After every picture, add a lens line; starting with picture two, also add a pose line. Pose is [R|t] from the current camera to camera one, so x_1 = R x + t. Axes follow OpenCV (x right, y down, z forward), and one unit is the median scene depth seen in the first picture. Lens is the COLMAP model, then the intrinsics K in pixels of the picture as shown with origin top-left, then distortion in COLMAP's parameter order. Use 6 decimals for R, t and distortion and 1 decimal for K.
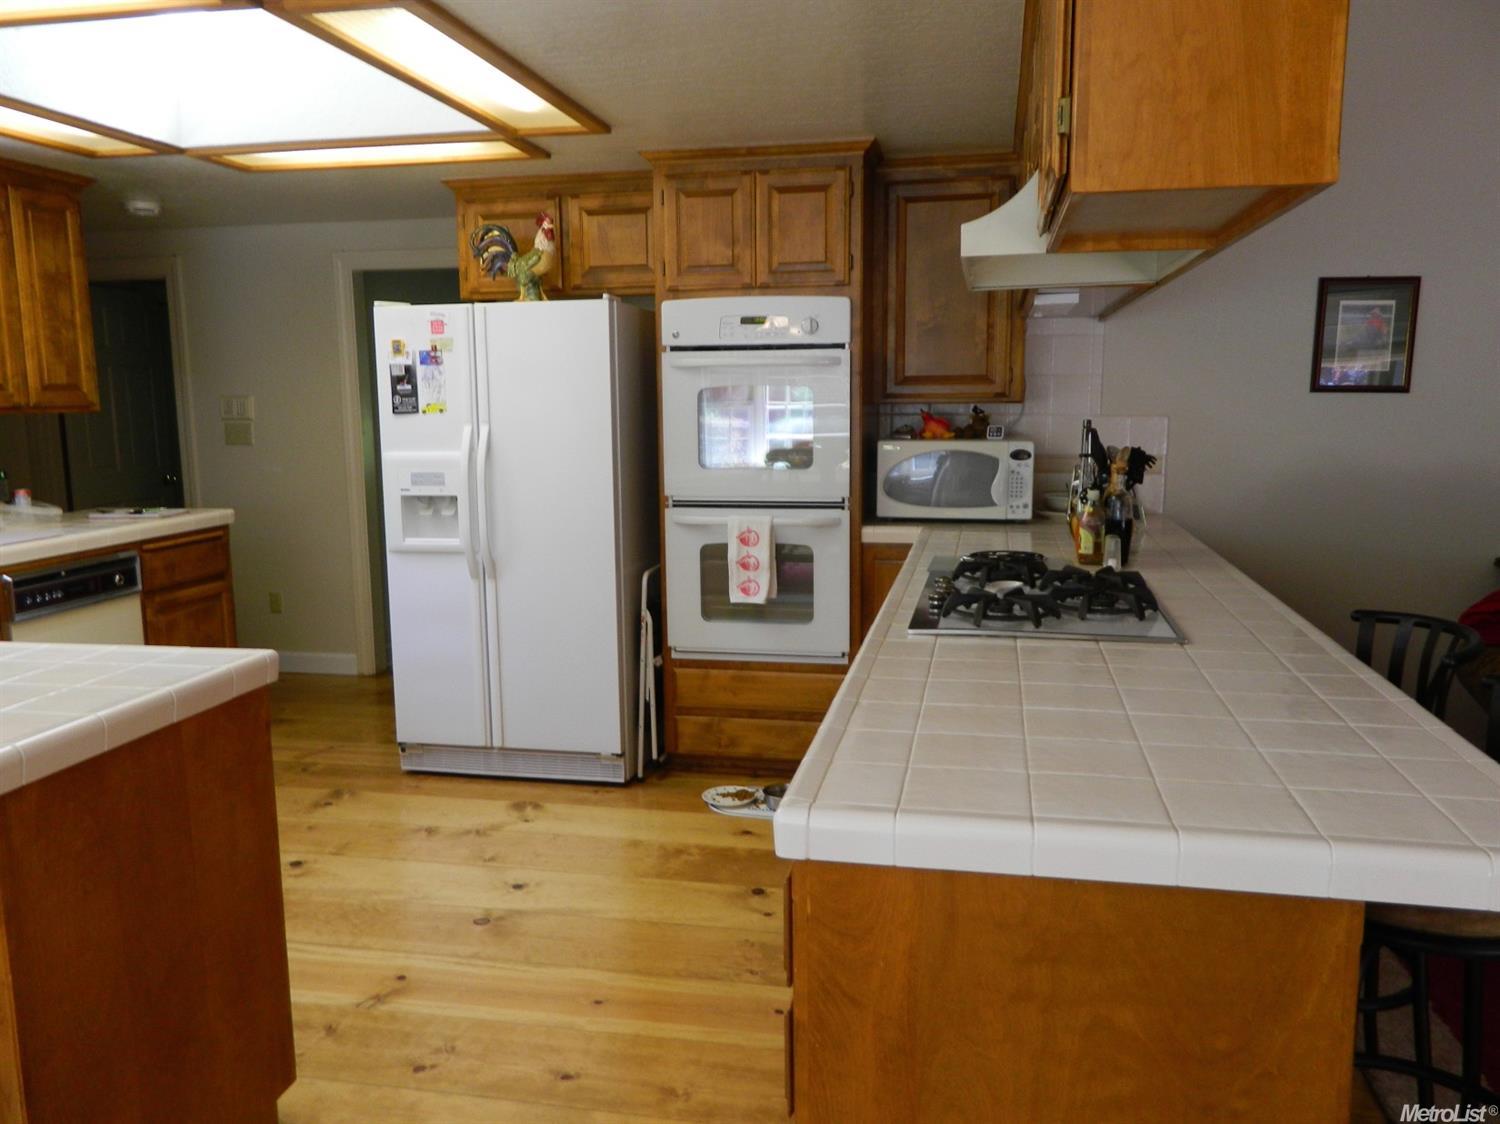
lens RADIAL K [[1143.3, 0, 750.0], [0, 1143.3, 562.0], [0, 0, 1]] dist [-0.022755, -0.003049]
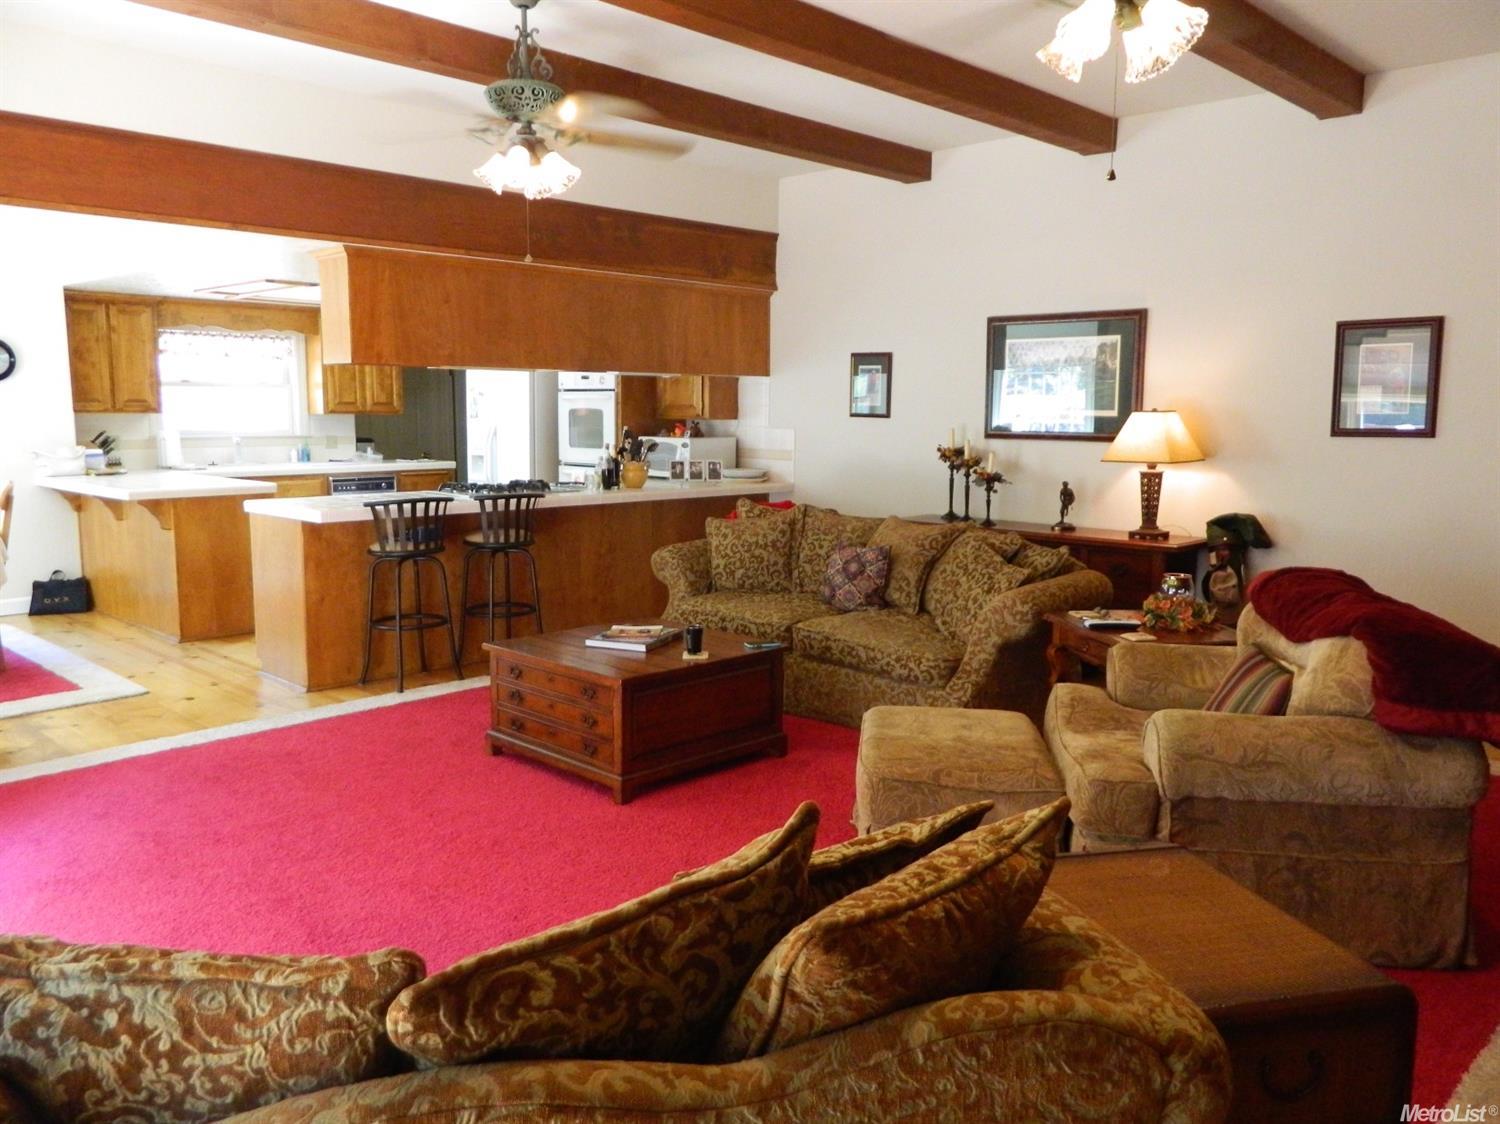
lens RADIAL K [[1143.3, 0, 750.0], [0, 1143.3, 562.0], [0, 0, 1]] dist [-0.022755, -0.003049]
pose [[0.840054, 0.089137, -0.535130, 1.363458], [-0.096073, 0.995262, 0.014965, 0.065344], [0.533929, 0.038840, 0.844637, -0.590698]]
